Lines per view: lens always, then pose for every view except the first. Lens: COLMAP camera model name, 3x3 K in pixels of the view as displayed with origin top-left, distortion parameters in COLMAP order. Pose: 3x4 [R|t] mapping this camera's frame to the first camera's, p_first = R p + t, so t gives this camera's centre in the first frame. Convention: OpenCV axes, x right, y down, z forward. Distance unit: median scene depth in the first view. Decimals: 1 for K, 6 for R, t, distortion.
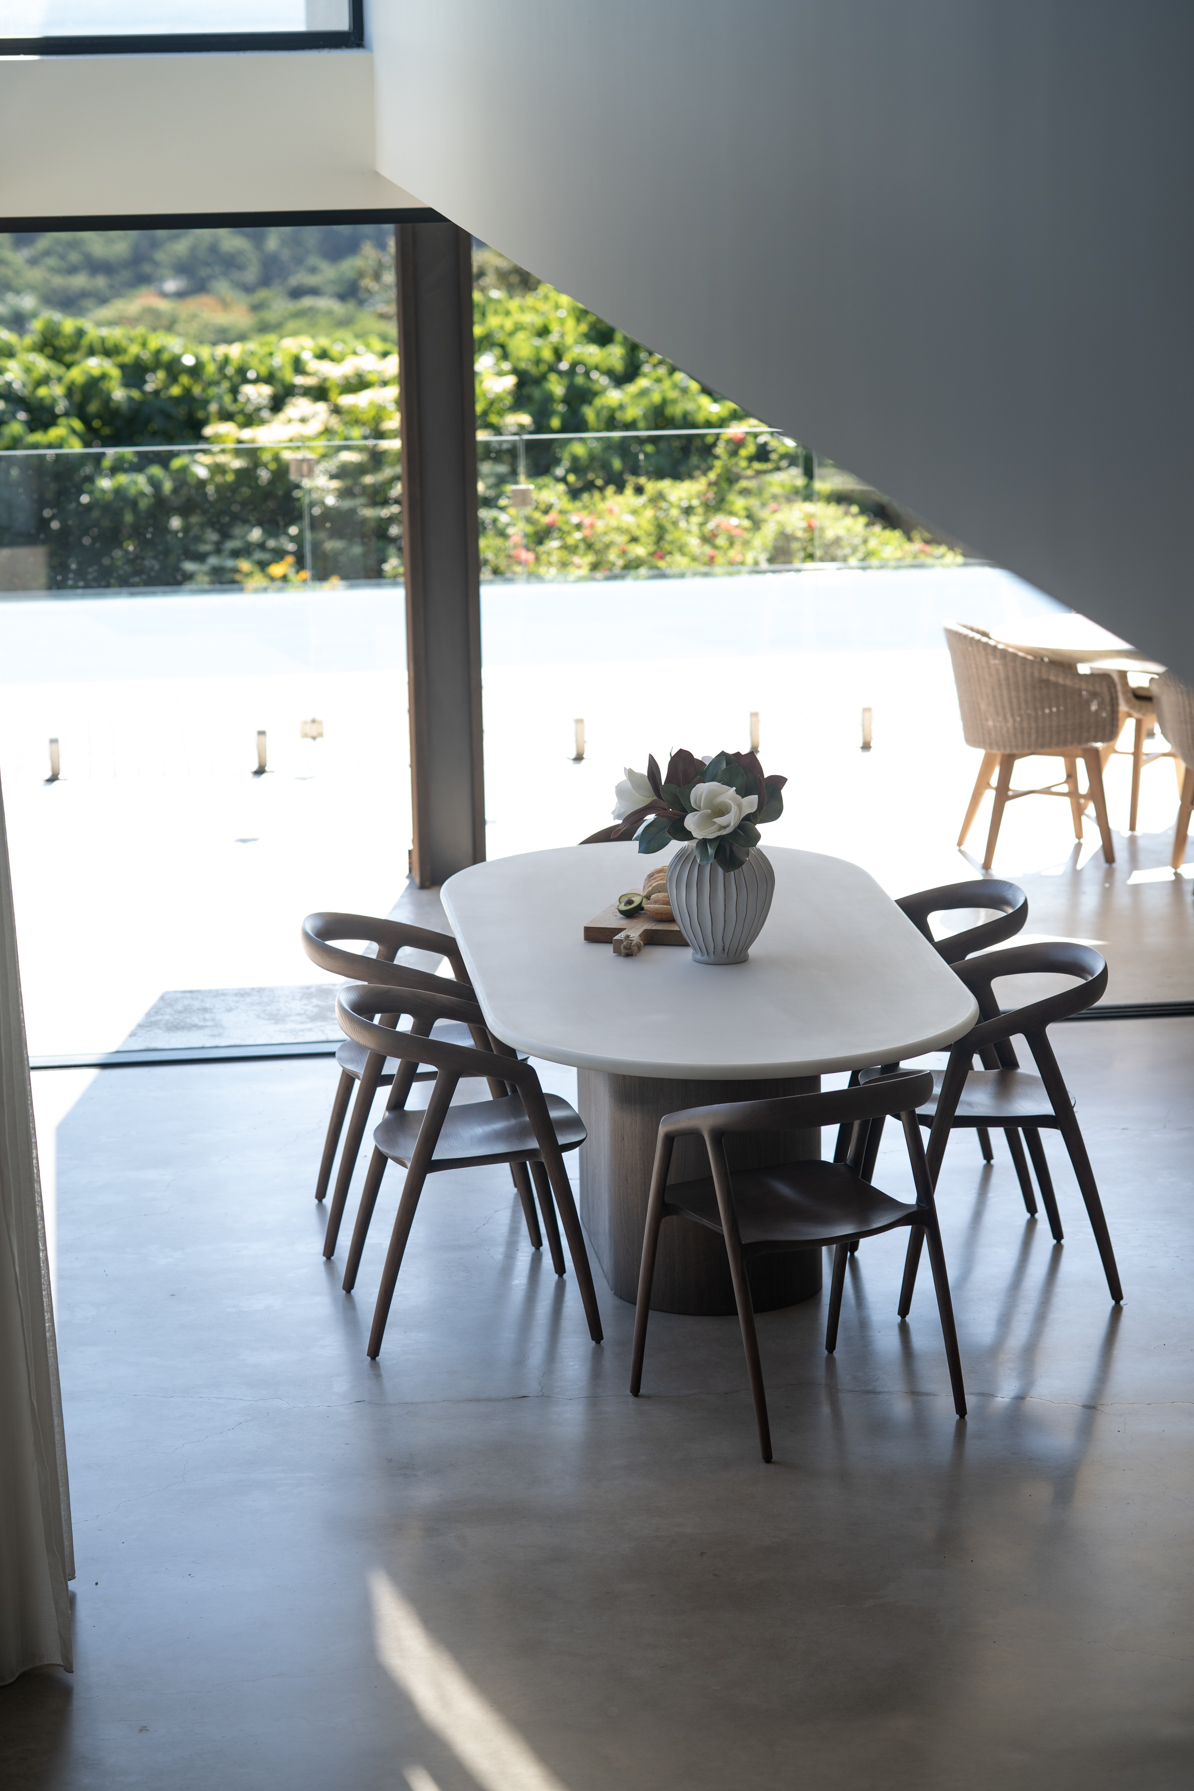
lens RADIAL K [[4348.5, 0, 597.0], [0, 4348.5, 895.5], [0, 0, 1]] dist [0.180468, -0.479149]
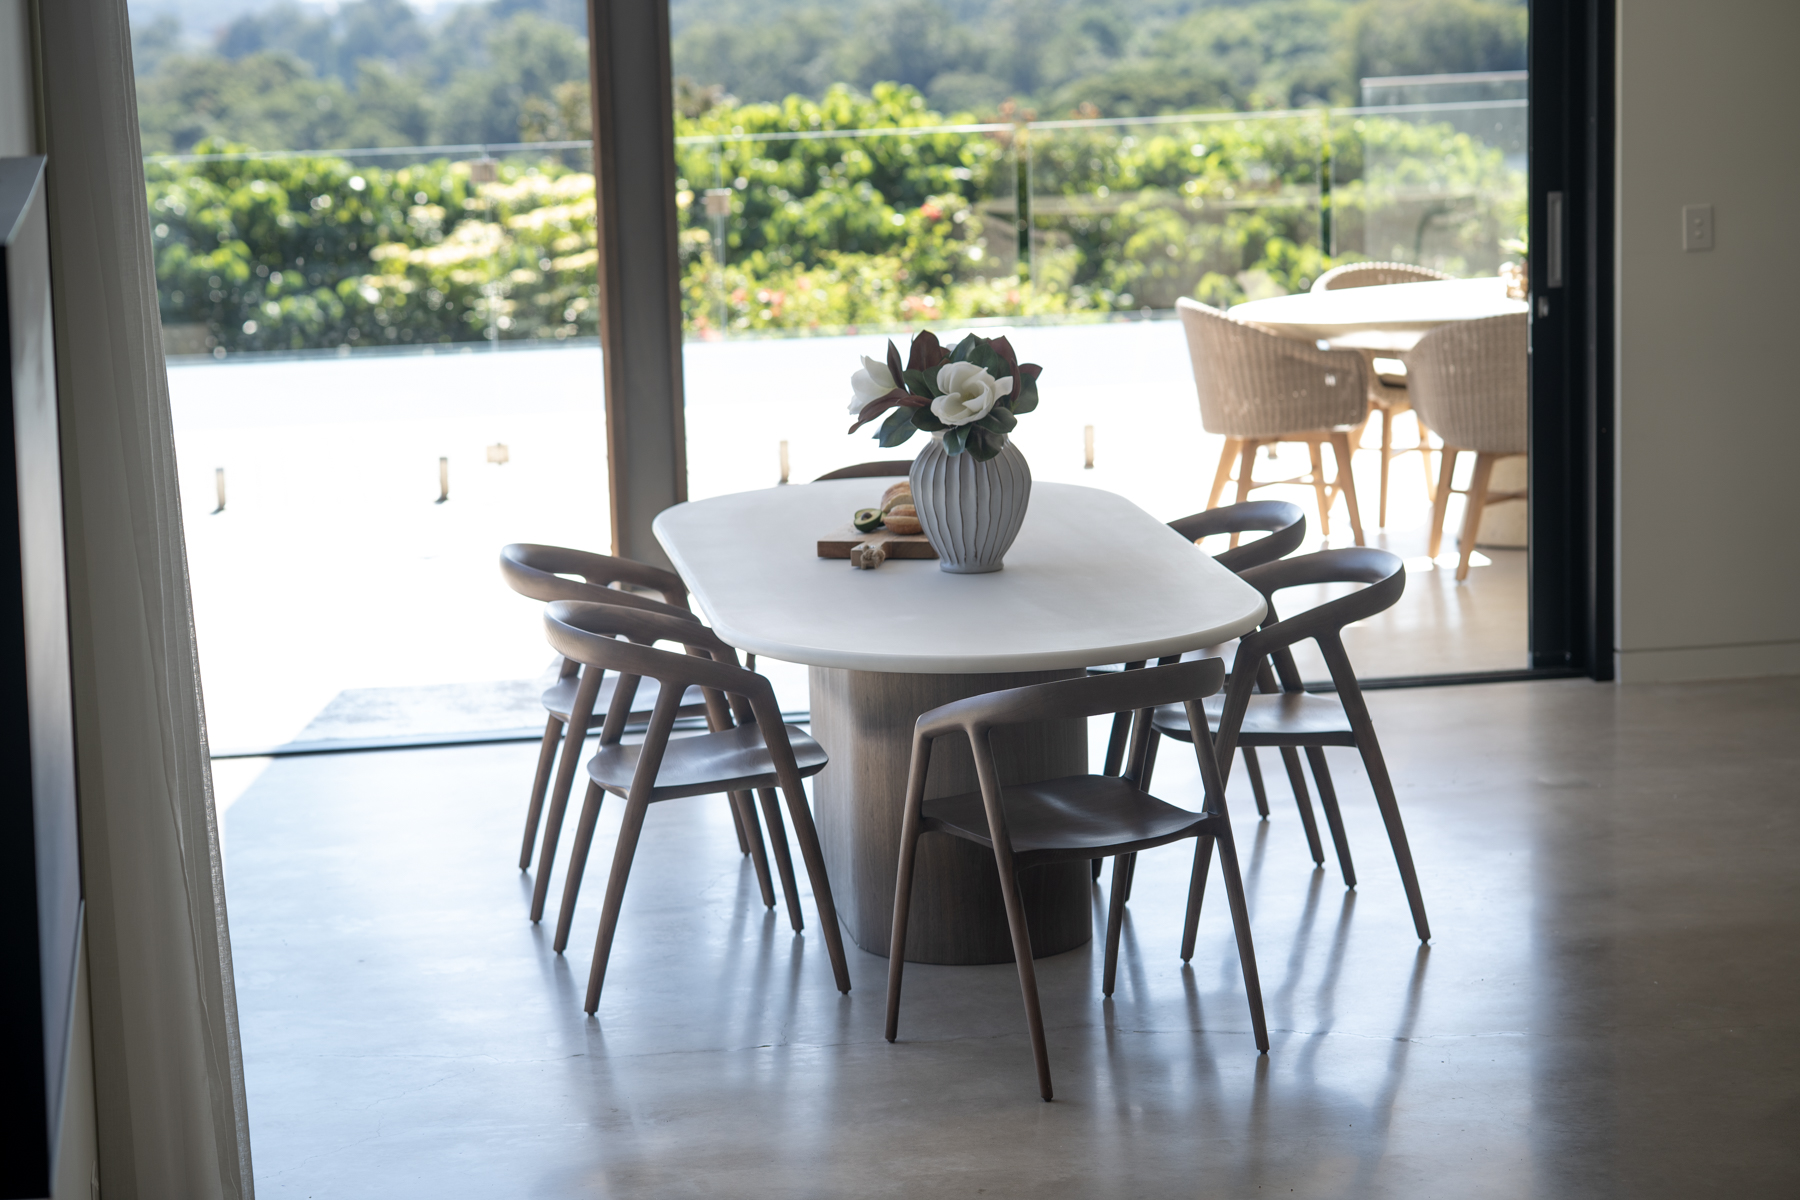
lens RADIAL K [[4370.3, 0, 900.0], [0, 4370.3, 600.0], [0, 0, 1]] dist [0.180468, -0.479149]
pose [[0.999417, -0.017155, 0.029504, -0.012010], [0.018325, 0.999037, -0.039859, 0.052201], [-0.028792, 0.040376, 0.998770, 0.096163]]
